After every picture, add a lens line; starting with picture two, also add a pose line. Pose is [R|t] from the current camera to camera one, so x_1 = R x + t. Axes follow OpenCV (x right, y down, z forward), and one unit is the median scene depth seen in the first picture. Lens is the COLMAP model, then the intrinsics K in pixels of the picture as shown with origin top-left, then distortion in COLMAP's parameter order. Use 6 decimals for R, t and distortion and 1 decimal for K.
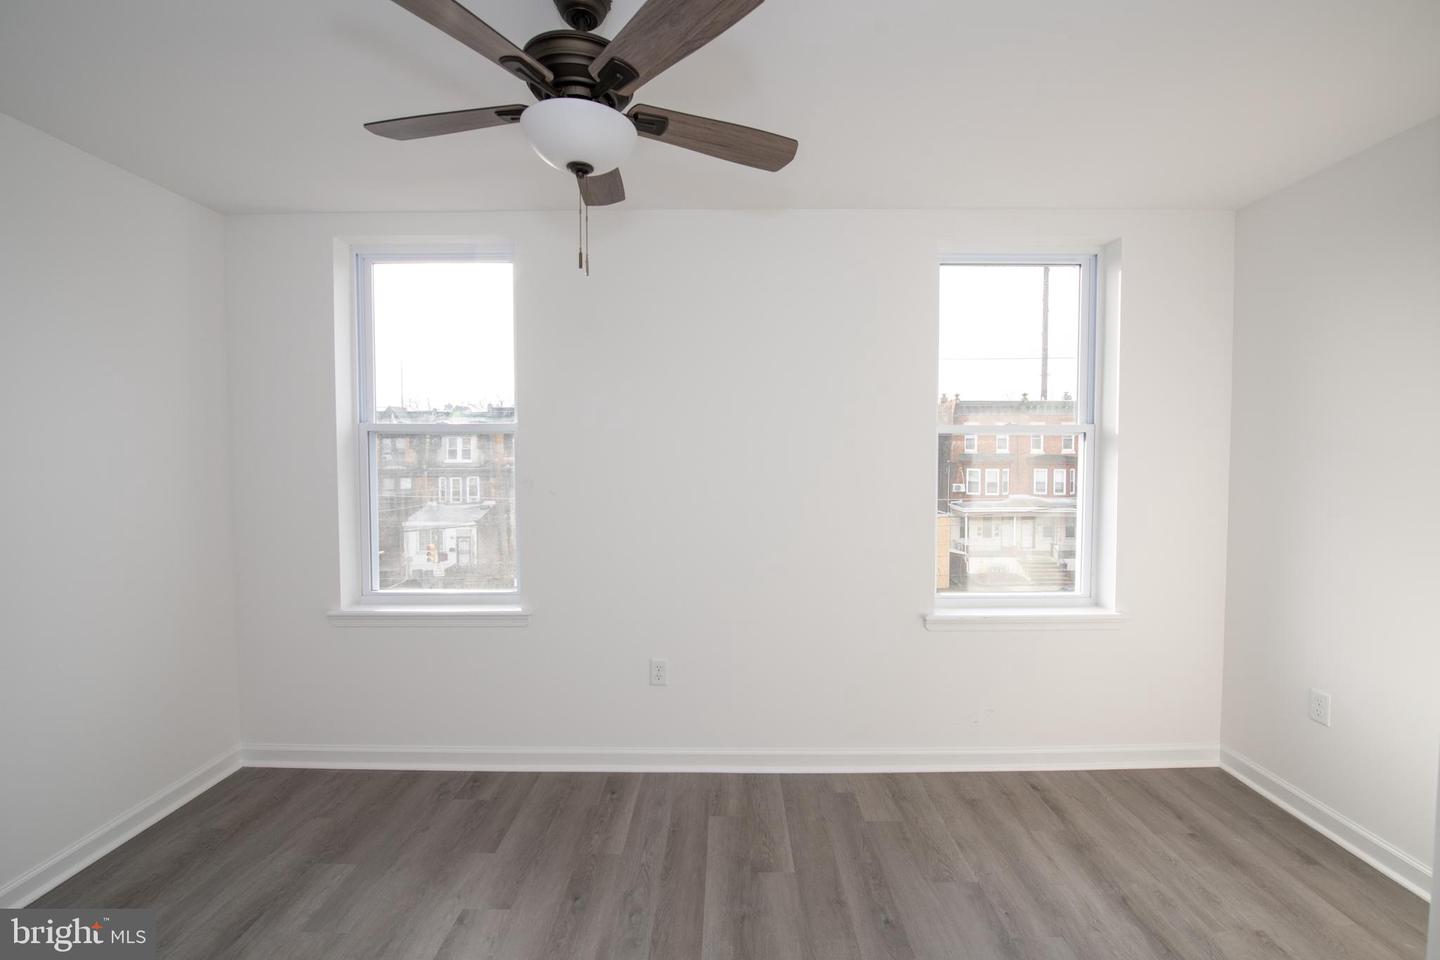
lens RADIAL K [[599.5, 0, 723.4], [0, 599.5, 474.4], [0, 0, 1]] dist [-0.016592, -0.001819]
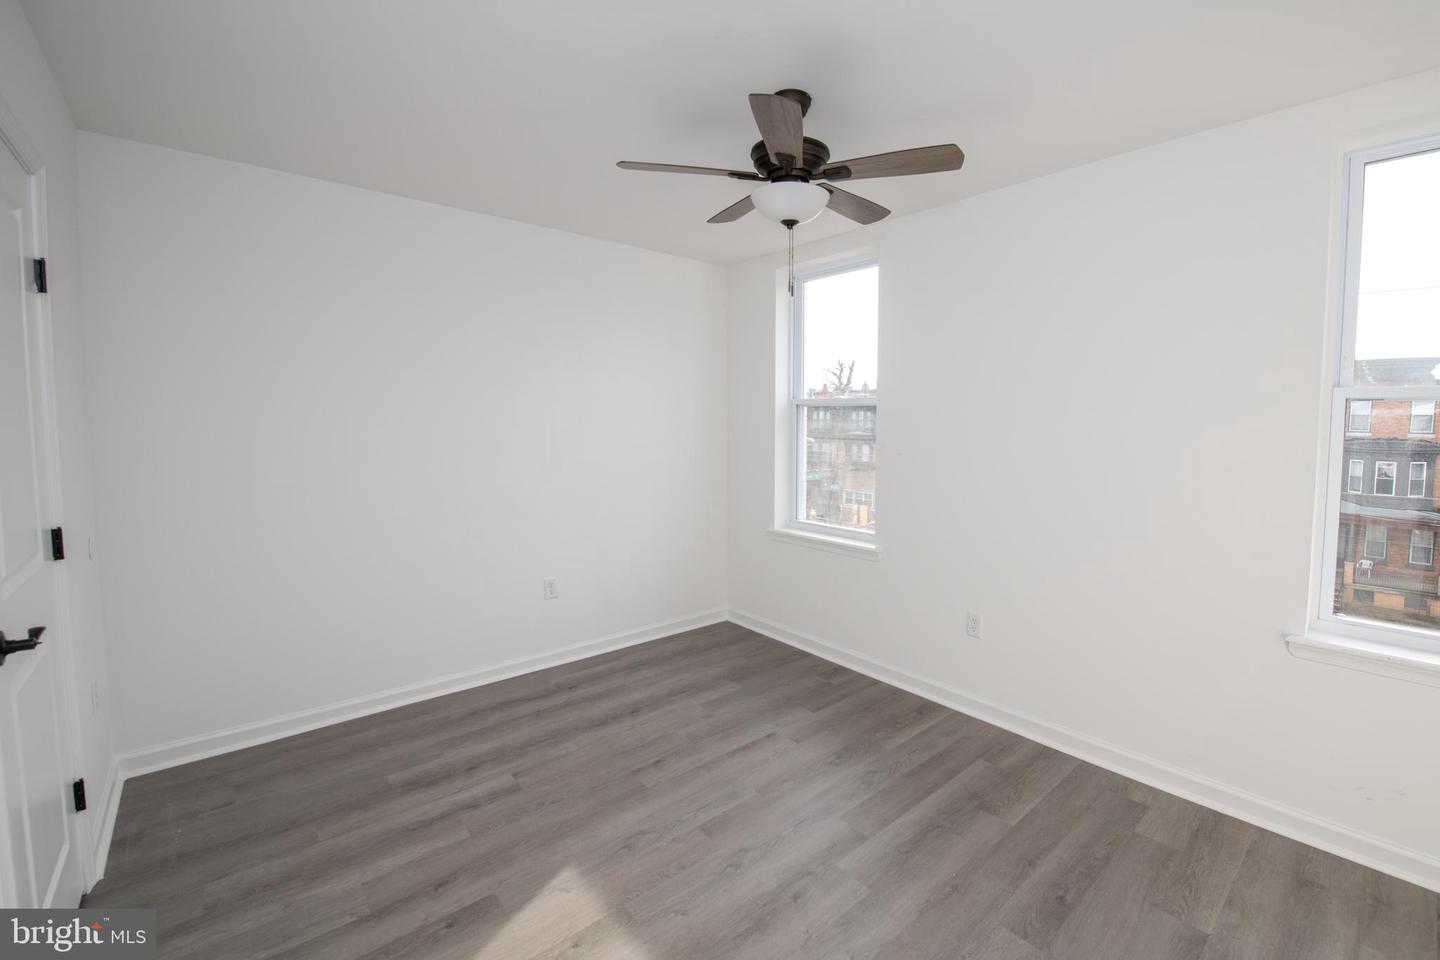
lens RADIAL K [[599.5, 0, 740.5], [0, 599.5, 462.9], [0, 0, 1]] dist [-0.016592, -0.001819]
pose [[0.664604, 0.056672, -0.745044, 0.454251], [-0.028128, 0.998310, 0.050846, -0.005465], [0.746666, -0.012836, 0.665075, -0.036062]]
